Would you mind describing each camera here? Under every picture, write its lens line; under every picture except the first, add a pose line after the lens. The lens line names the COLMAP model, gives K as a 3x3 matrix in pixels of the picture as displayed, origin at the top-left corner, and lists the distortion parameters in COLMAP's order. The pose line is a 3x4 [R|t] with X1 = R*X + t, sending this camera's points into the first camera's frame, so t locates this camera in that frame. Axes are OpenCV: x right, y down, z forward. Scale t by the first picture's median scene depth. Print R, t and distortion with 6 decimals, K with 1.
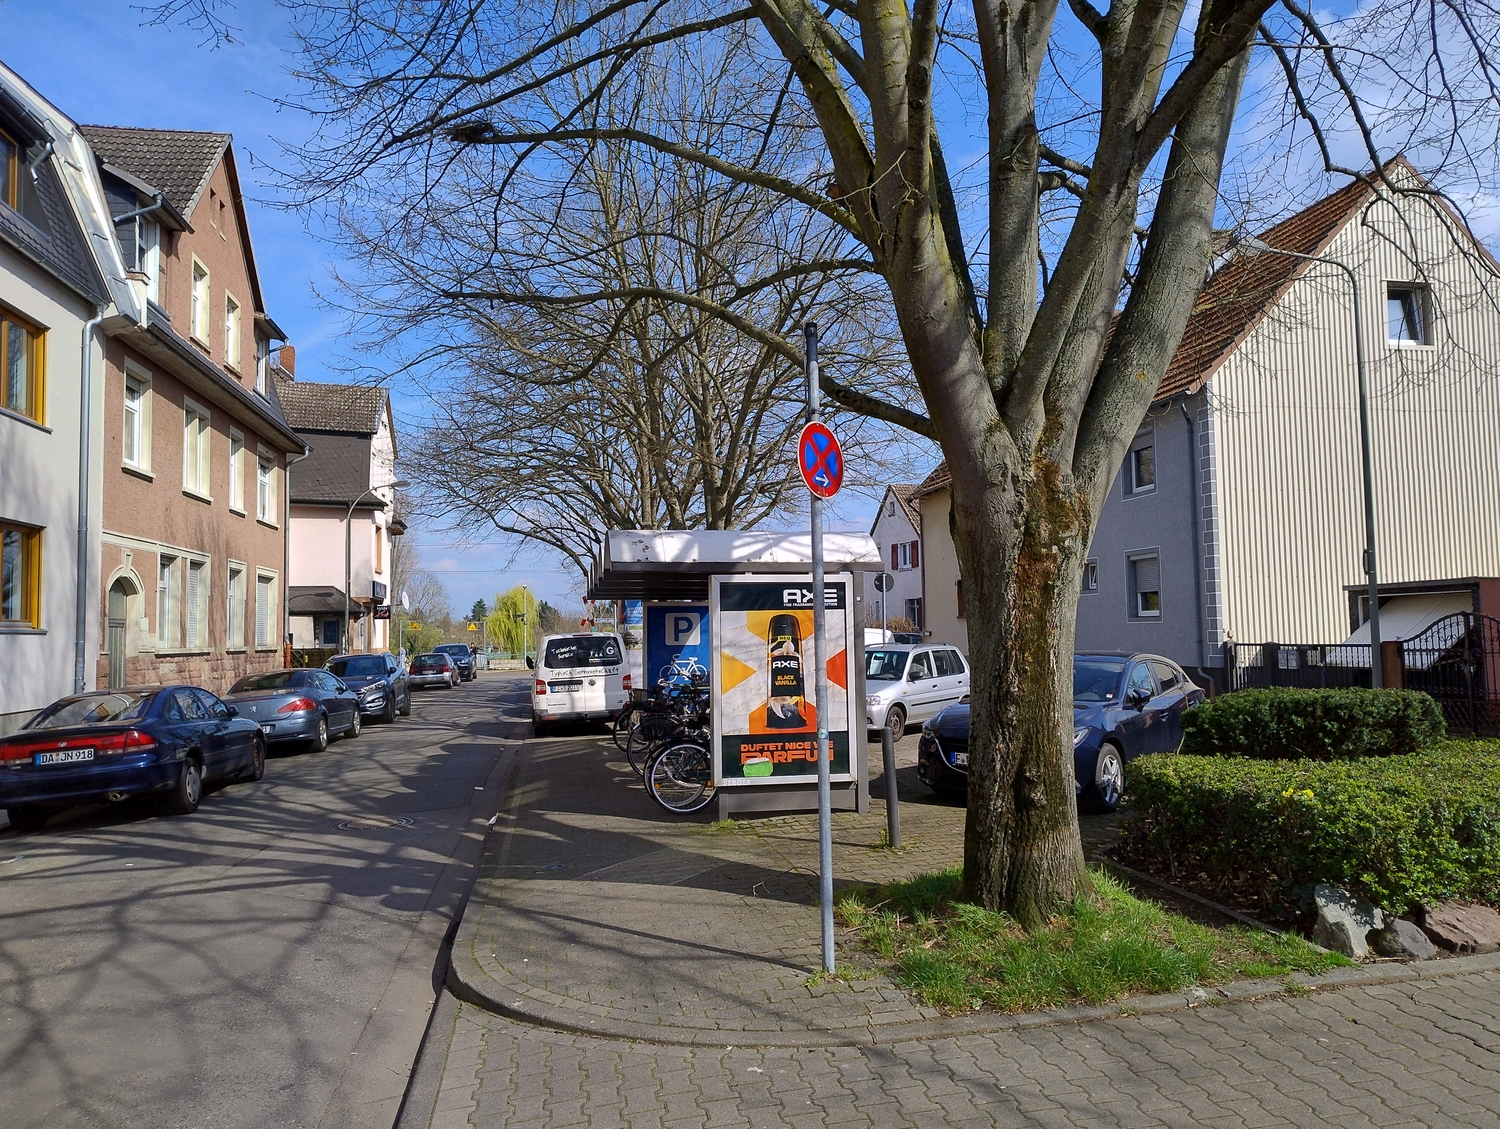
lens RADIAL K [[1025.8, 0, 760.9], [0, 1025.8, 567.5], [0, 0, 1]] dist [0.006057, -0.021954]
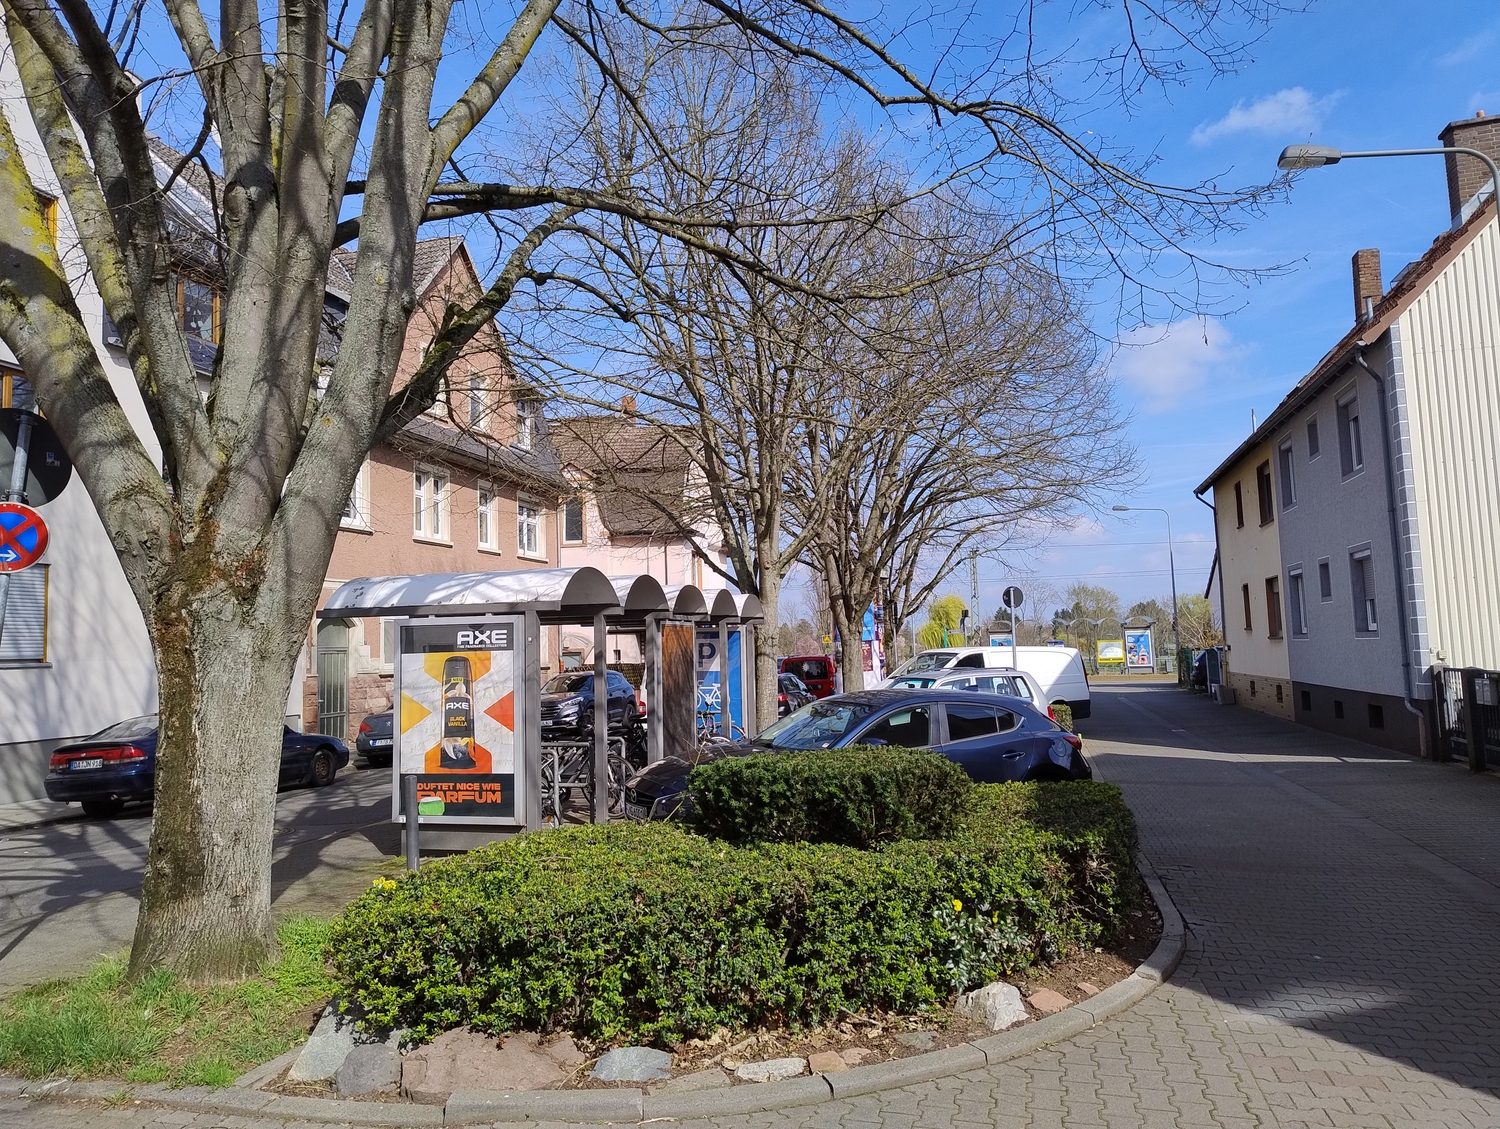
lens RADIAL K [[1025.8, 0, 751.6], [0, 1025.8, 564.4], [0, 0, 1]] dist [0.006057, -0.021954]
pose [[0.894301, -0.042618, -0.445432, 0.734951], [0.038337, 0.999091, -0.018621, -0.014950], [0.445821, -0.000424, 0.895122, 0.220872]]
